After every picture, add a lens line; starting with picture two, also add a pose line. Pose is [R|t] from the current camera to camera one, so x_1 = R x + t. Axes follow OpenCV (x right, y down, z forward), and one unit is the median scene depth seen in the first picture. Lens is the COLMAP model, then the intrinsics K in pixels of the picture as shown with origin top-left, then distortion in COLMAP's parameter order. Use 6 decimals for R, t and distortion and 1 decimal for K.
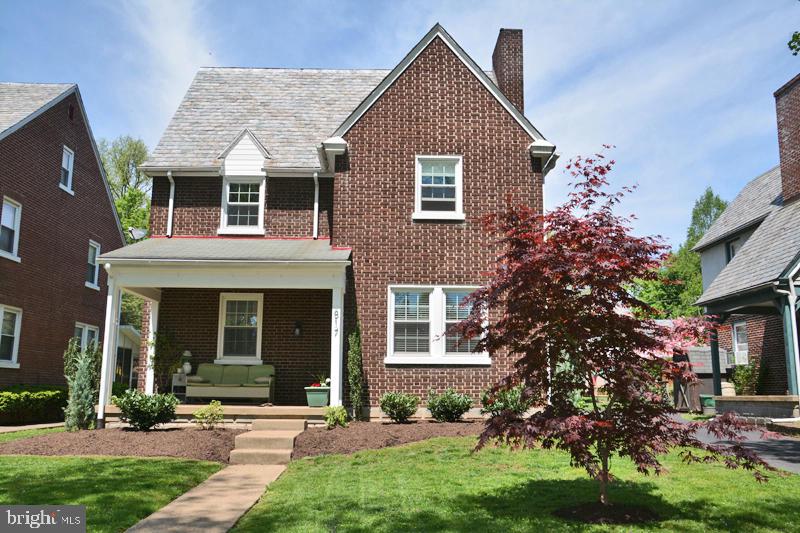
lens RADIAL K [[664.9, 0, 404.3], [0, 664.9, 277.3], [0, 0, 1]] dist [-0.007280, 0.005176]
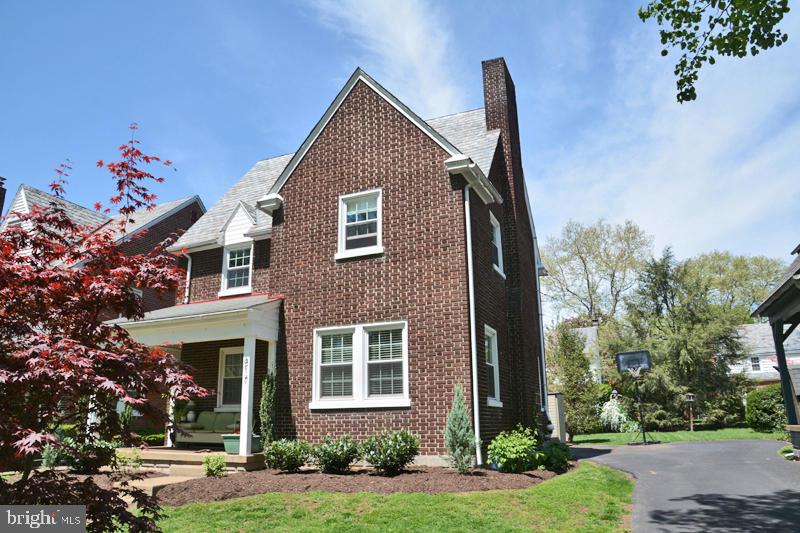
lens RADIAL K [[548.2, 0, 403.9], [0, 548.2, 283.7], [0, 0, 1]] dist [-0.096790, 0.003397]
pose [[0.913201, -0.122402, -0.388691, 0.408402], [0.091970, 0.991120, -0.096034, 0.034251], [0.396994, 0.051950, 0.916350, 0.292818]]
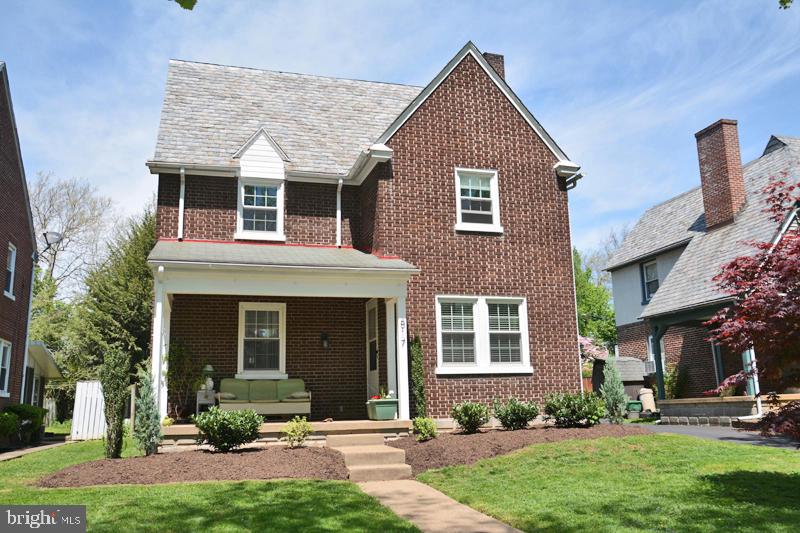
lens RADIAL K [[658.6, 0, 400.4], [0, 658.6, 277.3], [0, 0, 1]] dist [-0.012018, 0.001376]
pose [[0.965309, 0.018810, 0.260432, -0.320671], [-0.011747, 0.999521, -0.028649, 0.013179], [-0.260846, 0.024596, 0.965067, 0.058304]]
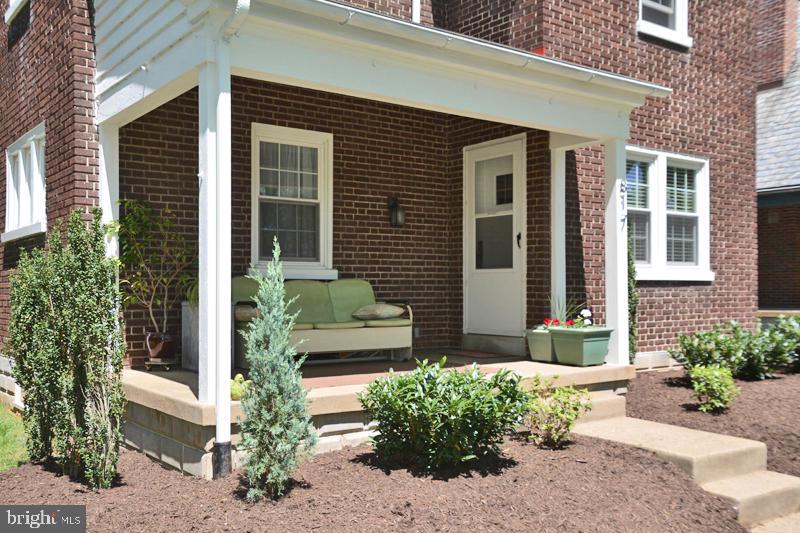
lens RADIAL K [[750.2, 0, 400.0], [0, 750.2, 266.5], [0, 0, 1]] dist [0.072744, 0.006935]
pose [[0.811201, 0.007002, 0.584726, -0.529934], [-0.090116, 0.989480, 0.113172, 0.057052], [-0.577782, -0.144498, 0.803298, 0.548394]]
